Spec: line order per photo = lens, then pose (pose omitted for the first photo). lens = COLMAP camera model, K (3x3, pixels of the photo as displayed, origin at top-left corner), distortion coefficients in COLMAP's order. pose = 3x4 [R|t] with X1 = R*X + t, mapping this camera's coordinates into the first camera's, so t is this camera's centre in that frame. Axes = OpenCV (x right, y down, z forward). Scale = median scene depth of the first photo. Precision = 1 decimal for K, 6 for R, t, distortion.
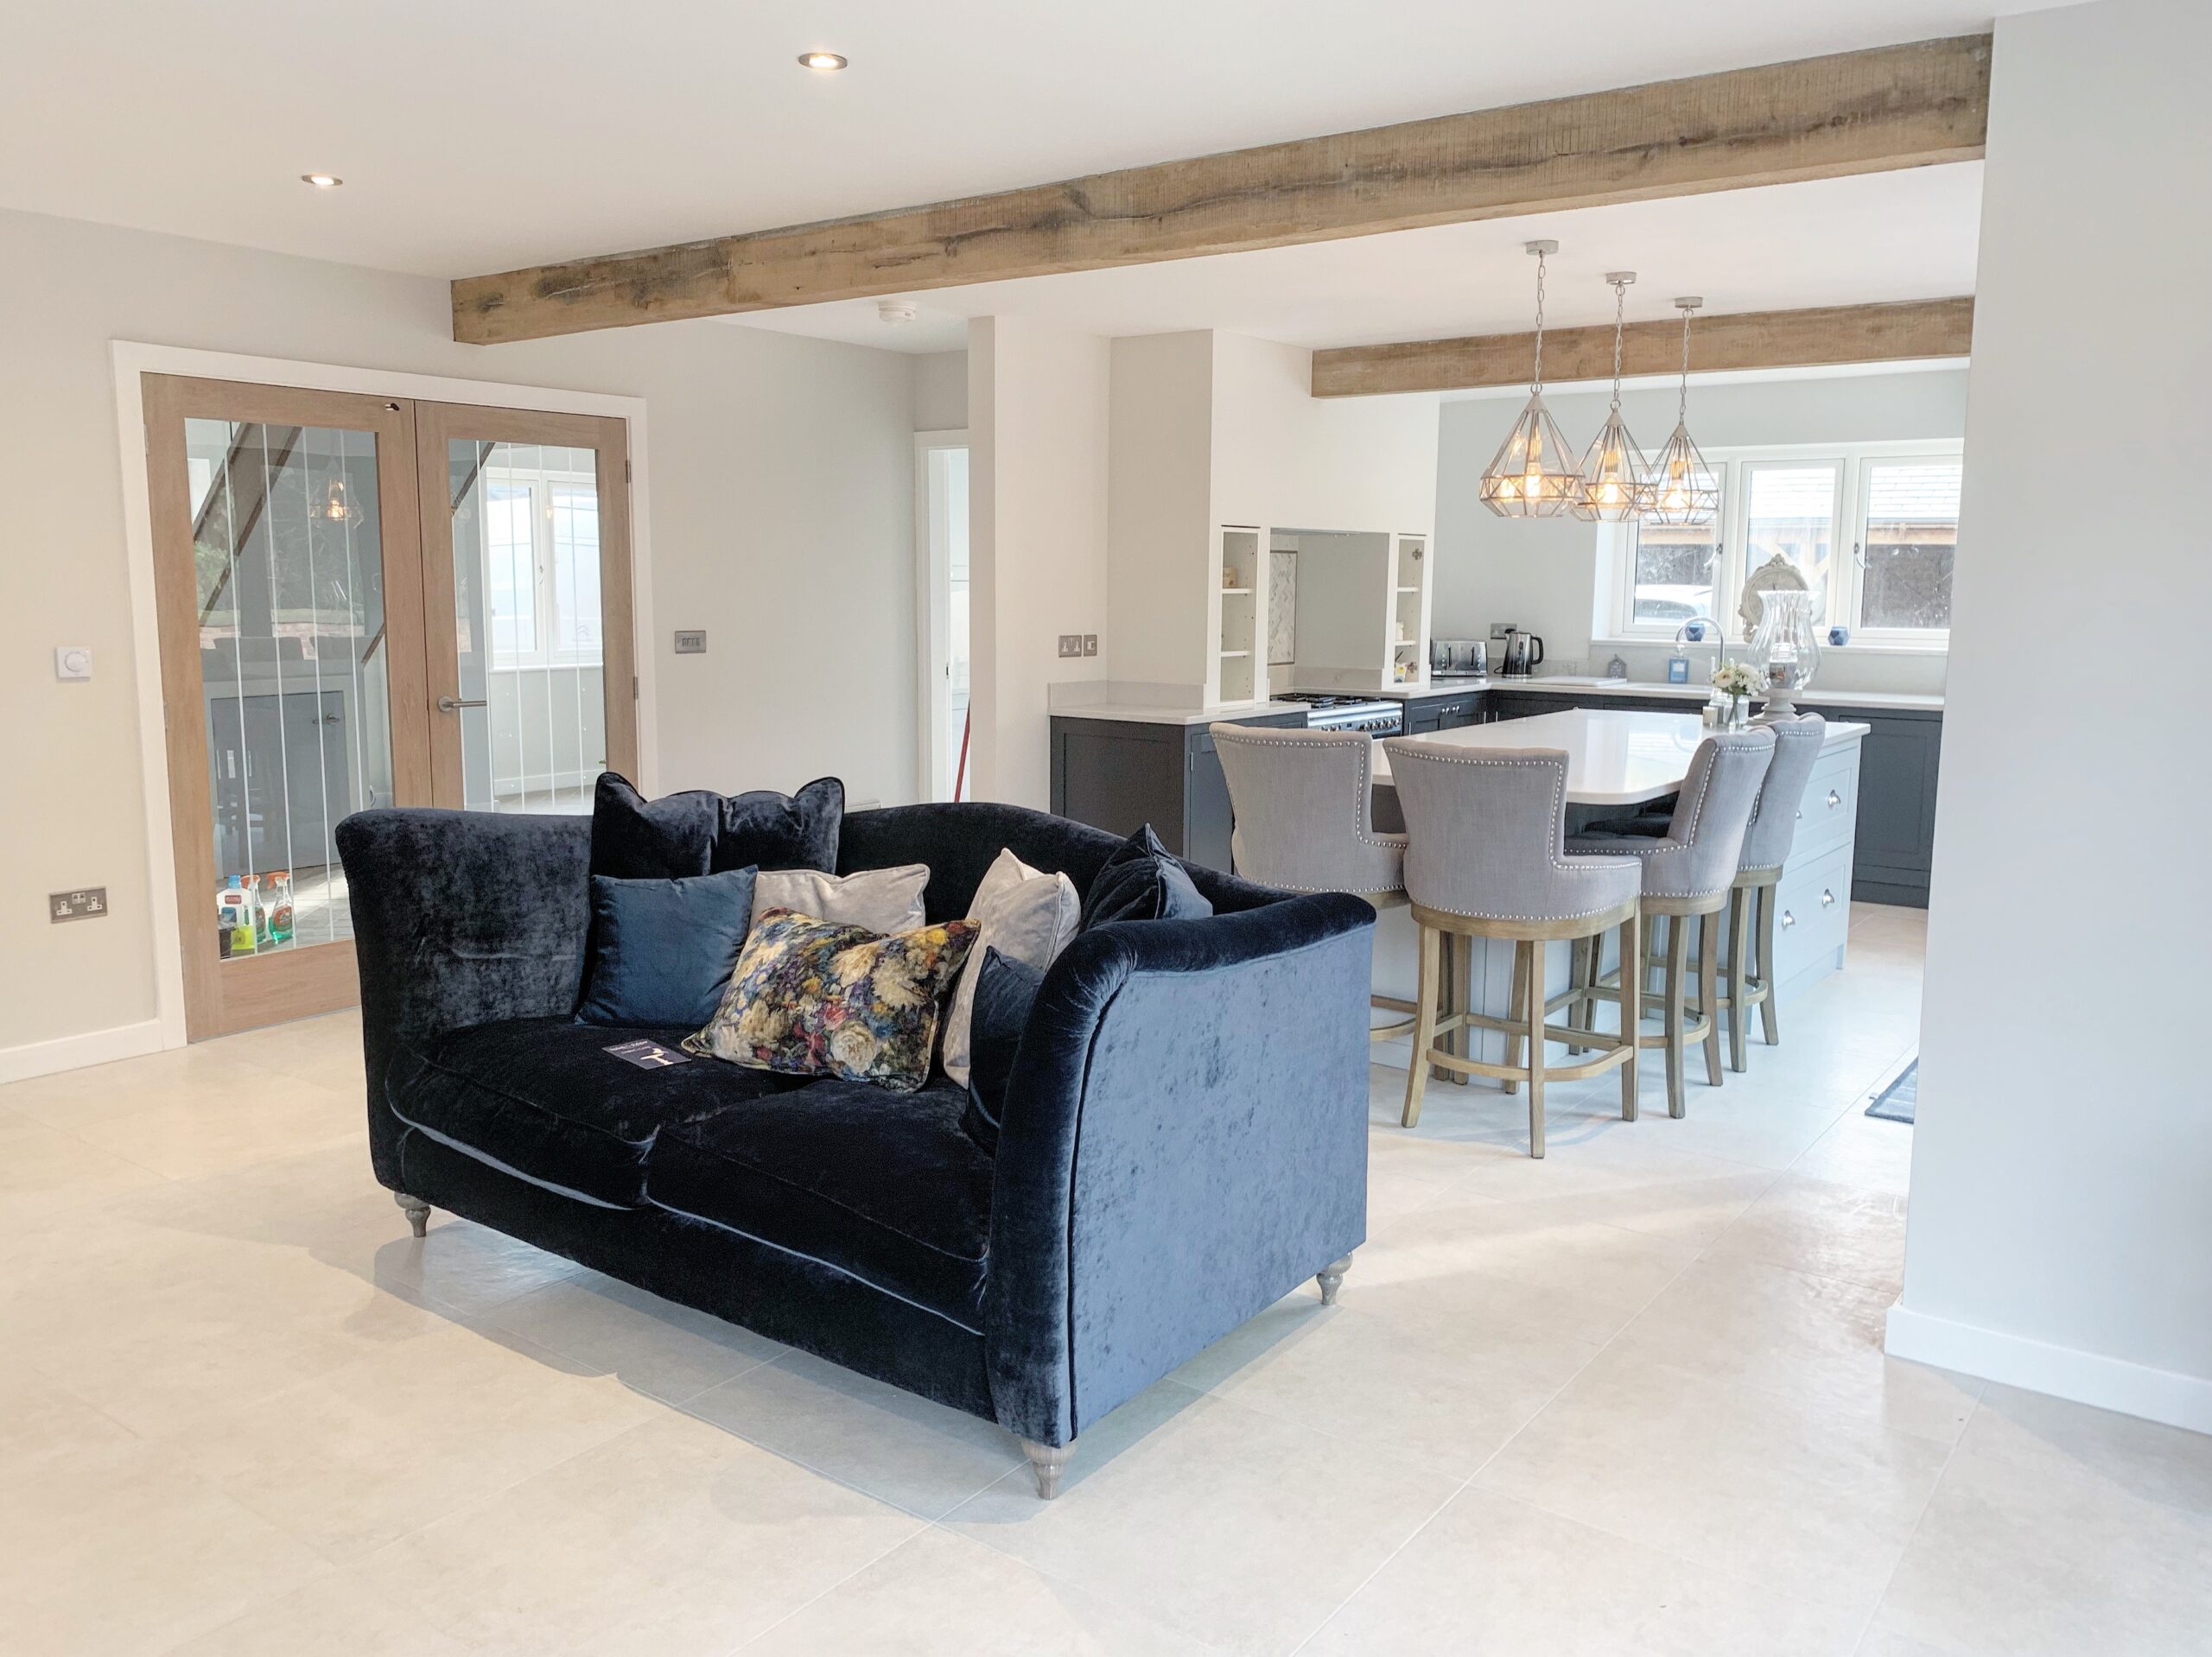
lens RADIAL K [[1696.8, 0, 1106.0], [0, 1696.8, 828.5], [0, 0, 1]] dist [0.007508, 0.003773]
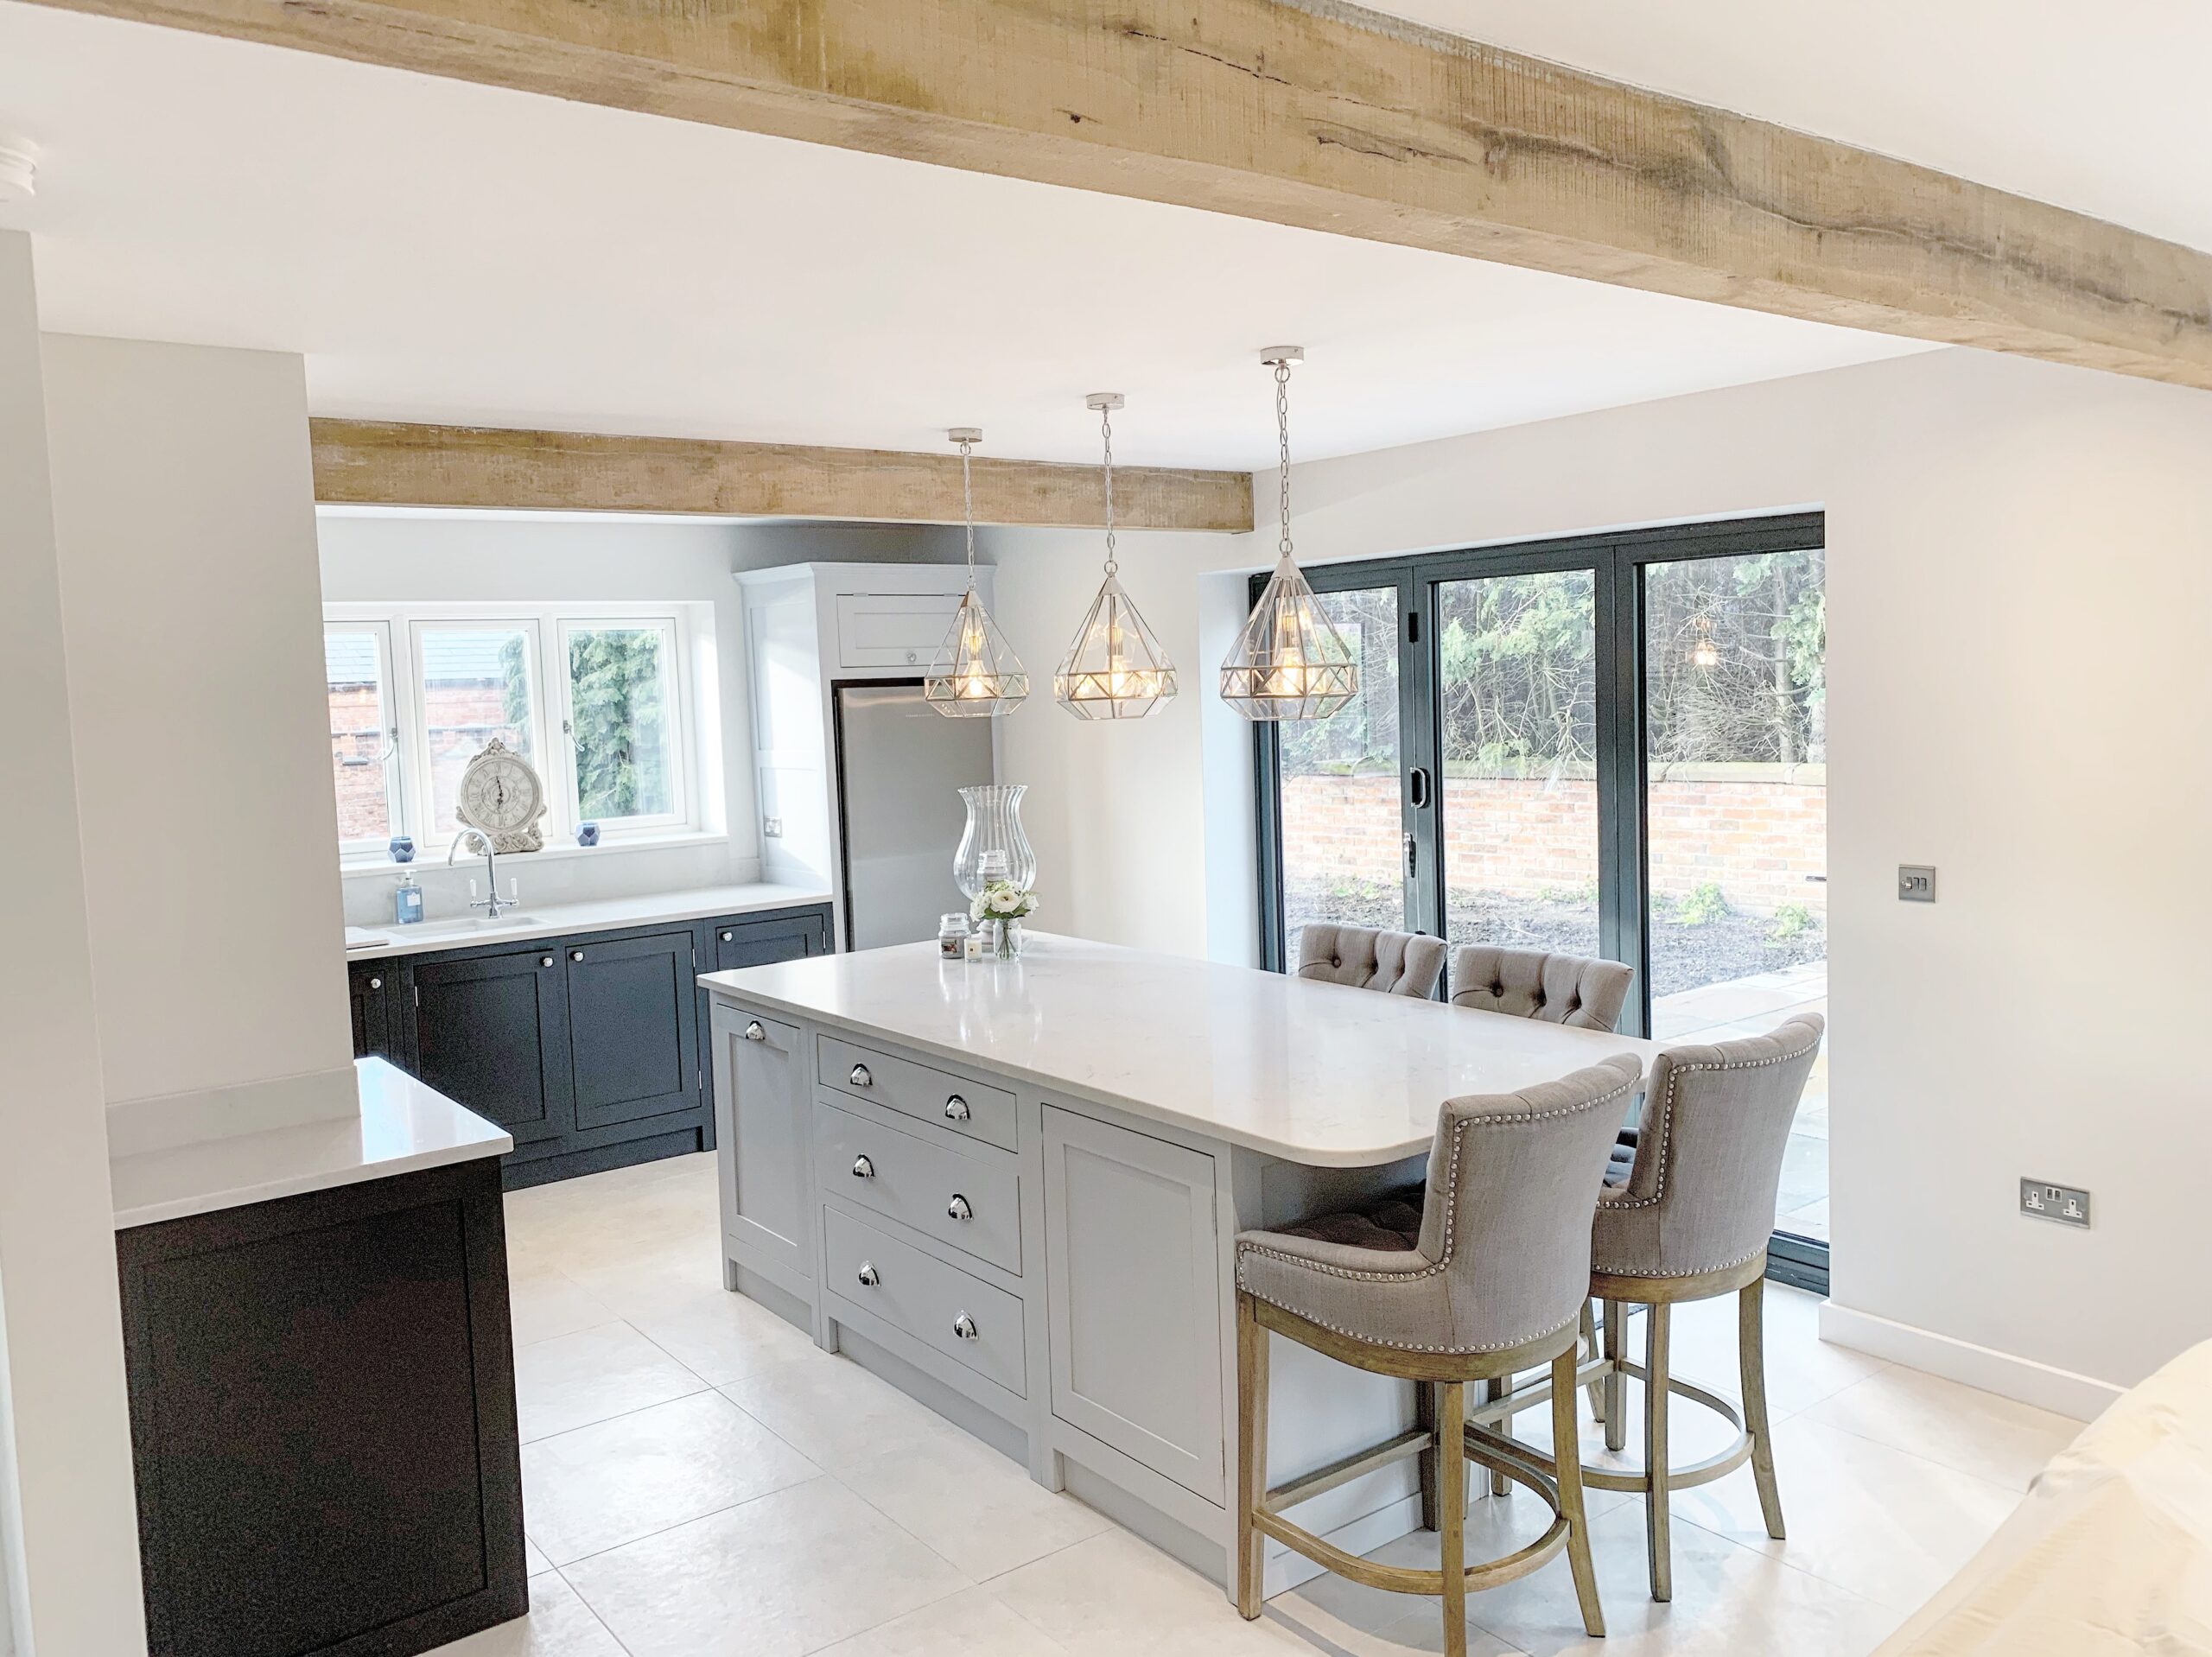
lens RADIAL K [[1696.8, 0, 1106.0], [0, 1696.8, 828.5], [0, 0, 1]] dist [0.007508, 0.003773]
pose [[0.297024, -0.100059, 0.949613, -0.524991], [0.174970, 0.983359, 0.048887, -0.209501], [-0.938702, 0.151633, 0.309589, 0.958979]]
